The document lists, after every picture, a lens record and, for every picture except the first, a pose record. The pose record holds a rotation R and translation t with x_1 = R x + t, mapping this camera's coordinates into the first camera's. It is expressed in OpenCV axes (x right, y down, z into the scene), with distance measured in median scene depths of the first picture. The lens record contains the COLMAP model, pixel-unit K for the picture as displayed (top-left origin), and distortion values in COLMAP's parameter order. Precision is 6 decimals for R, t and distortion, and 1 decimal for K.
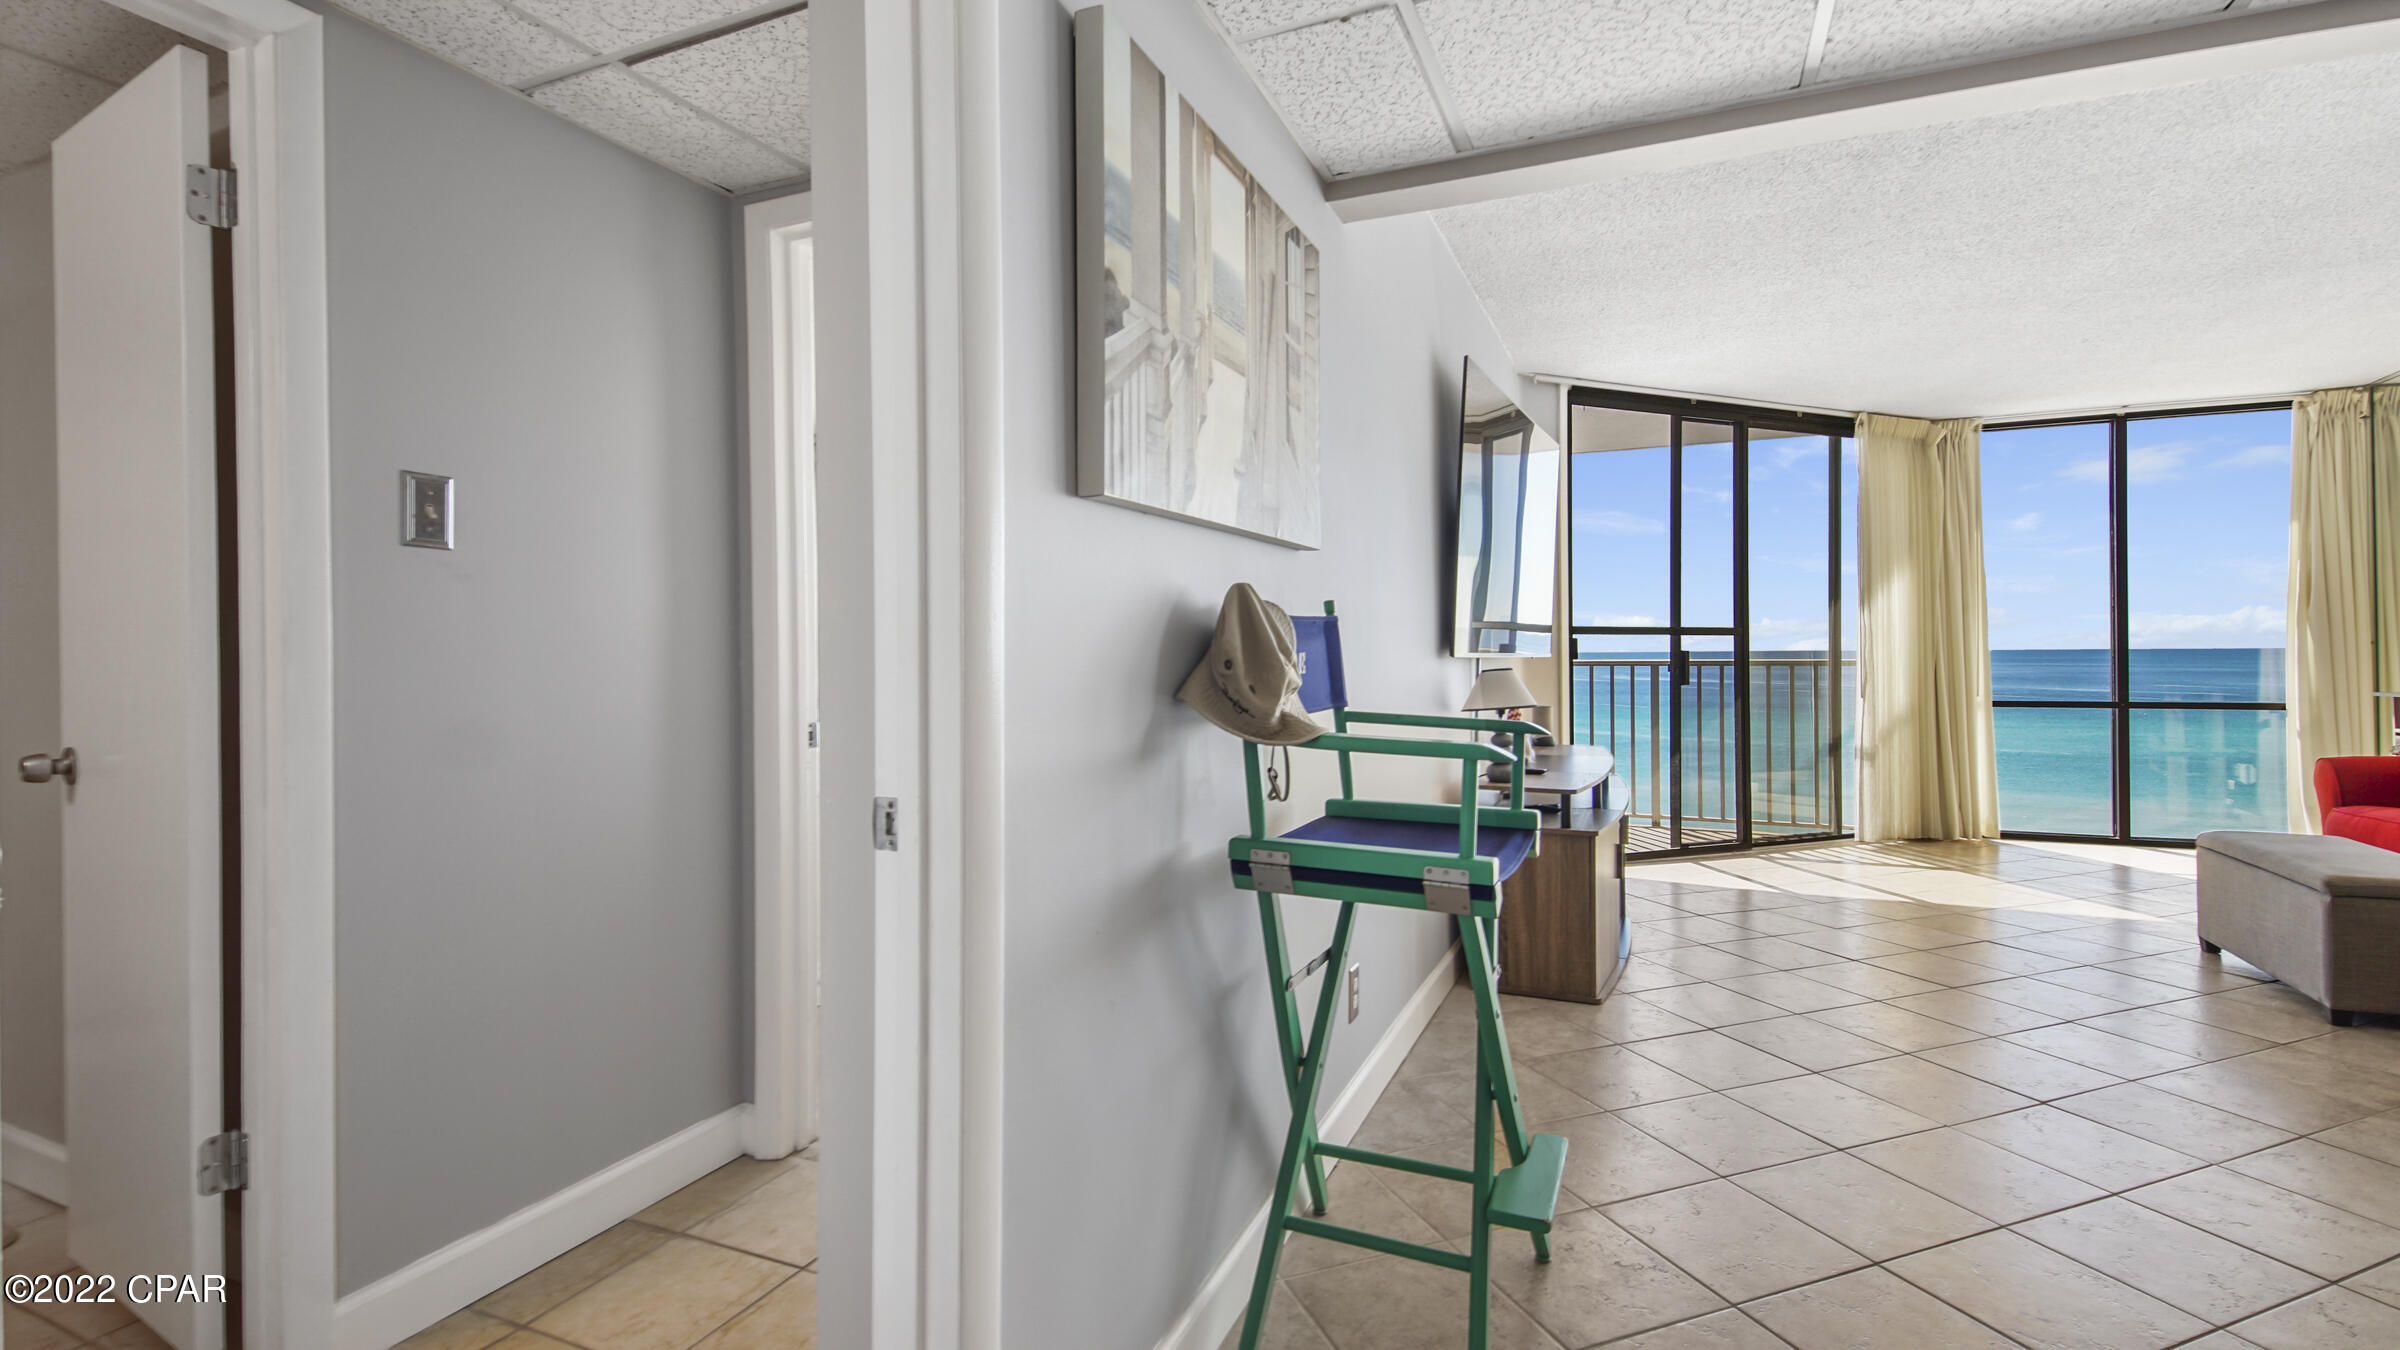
lens RADIAL K [[1070.4, 0, 1196.7], [0, 1070.4, 642.2], [0, 0, 1]] dist [0.017773, -0.011306]
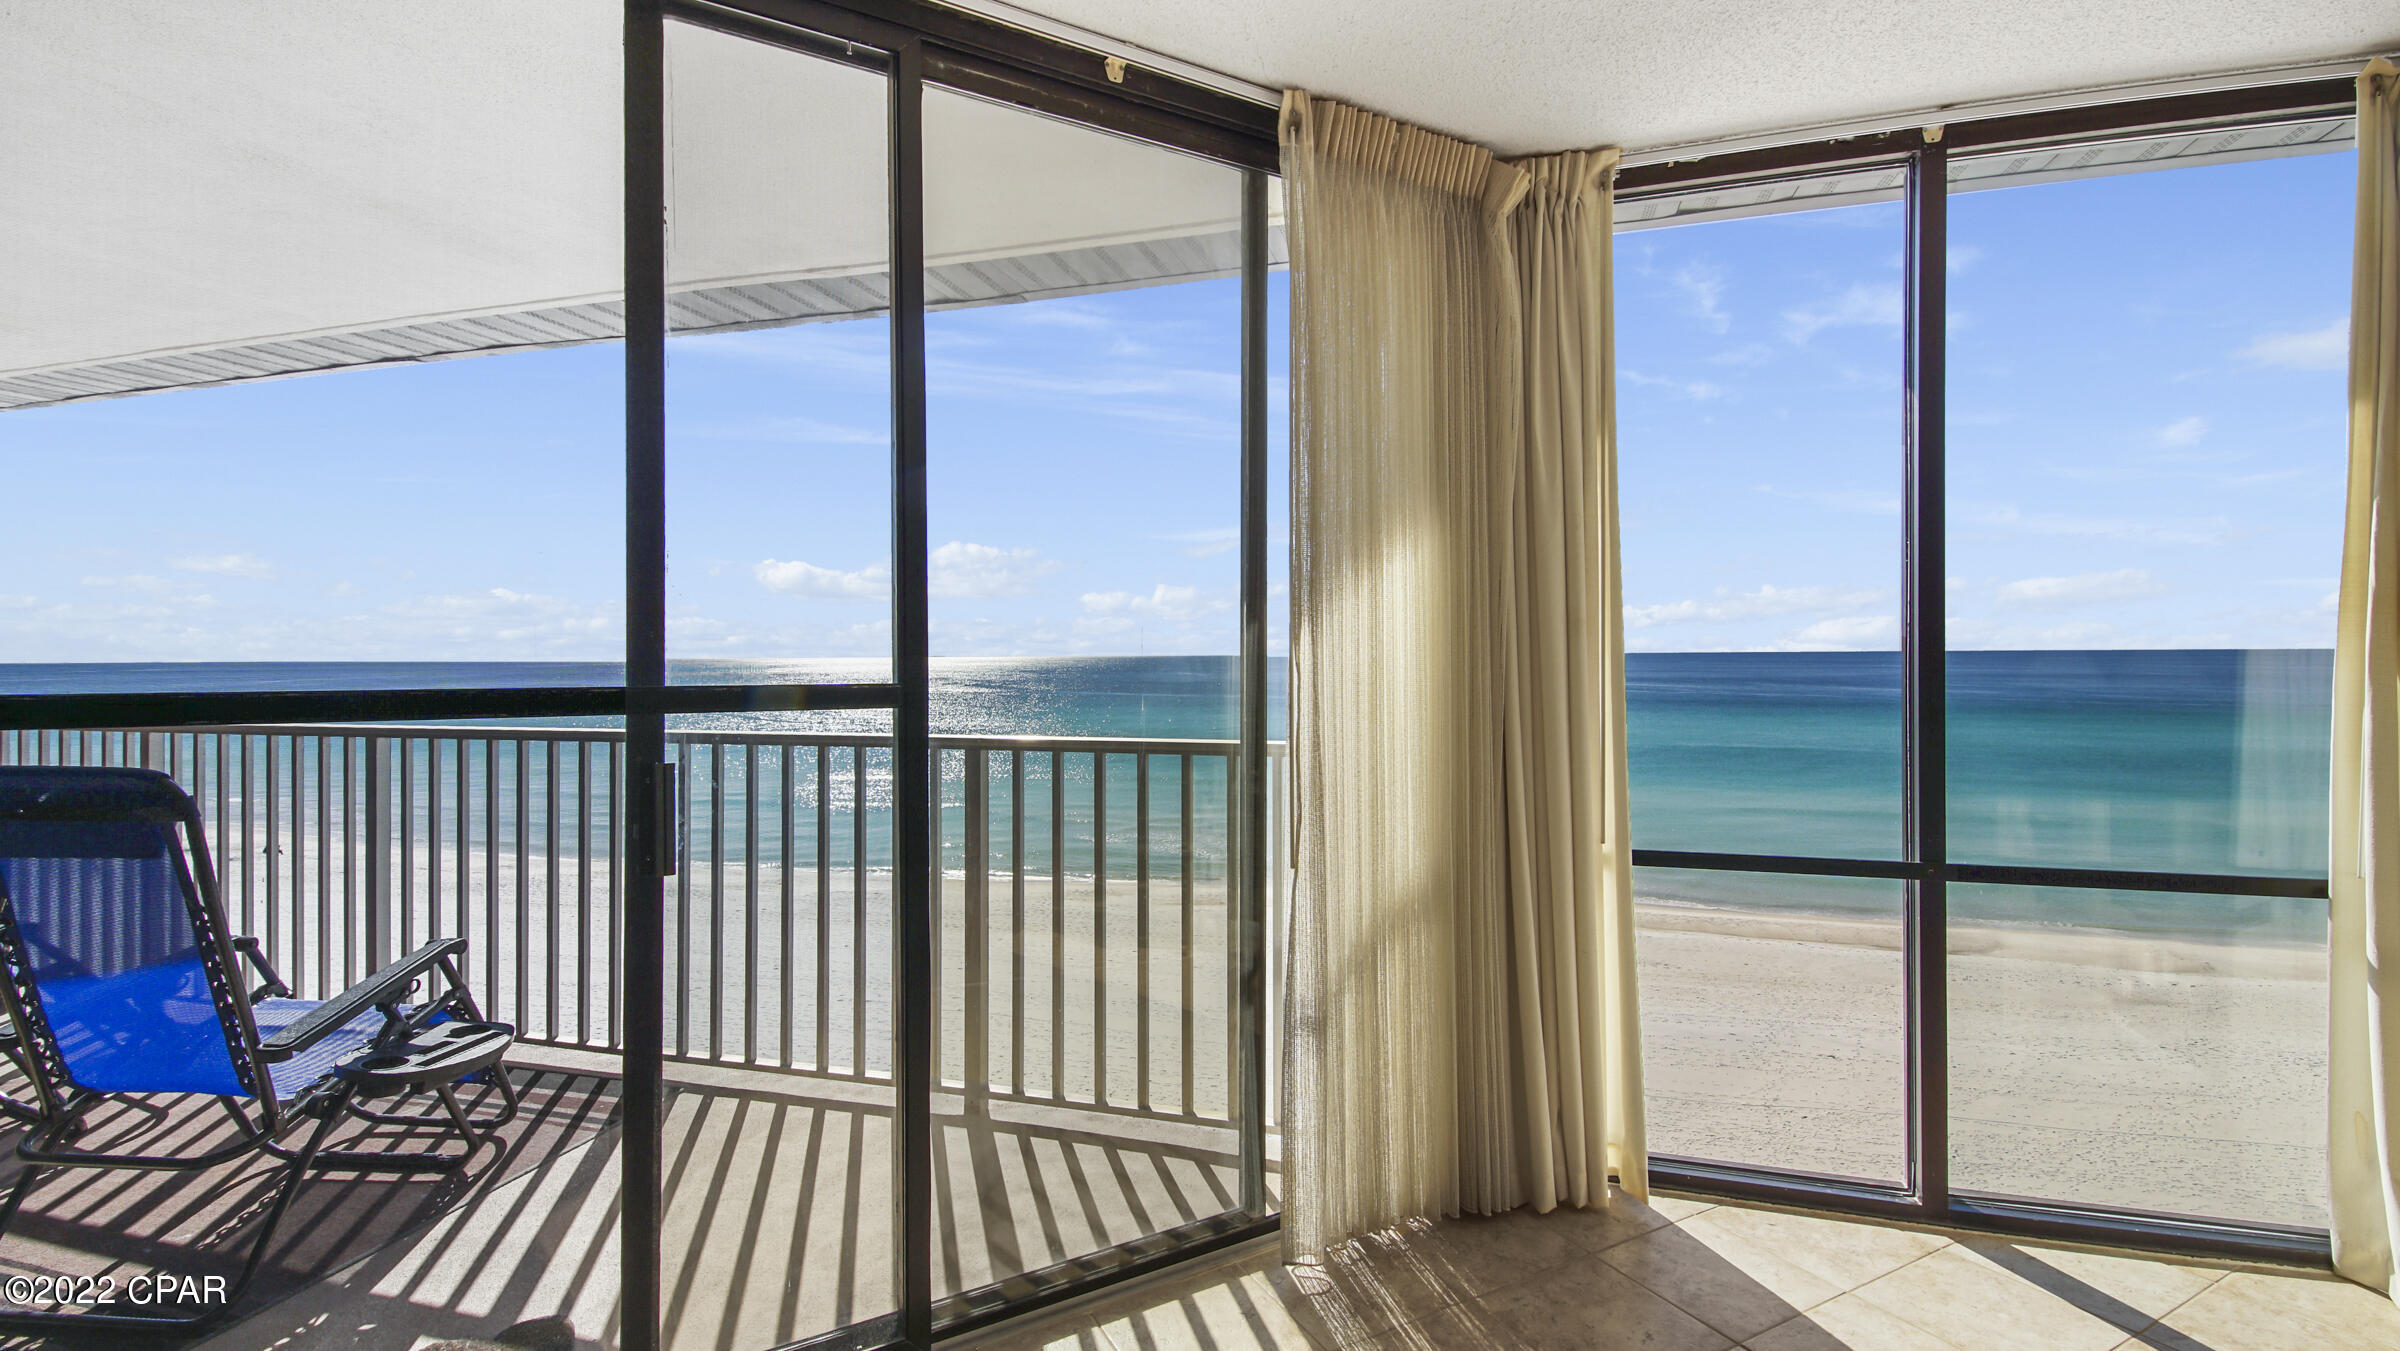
lens RADIAL K [[1070.4, 0, 1183.0], [0, 1070.4, 620.2], [0, 0, 1]] dist [0.017773, -0.011306]
pose [[0.992357, 0.005024, 0.123297, 0.567602], [-0.005546, 0.999977, 0.003886, -0.036253], [-0.123274, -0.004540, 0.992362, 0.677119]]
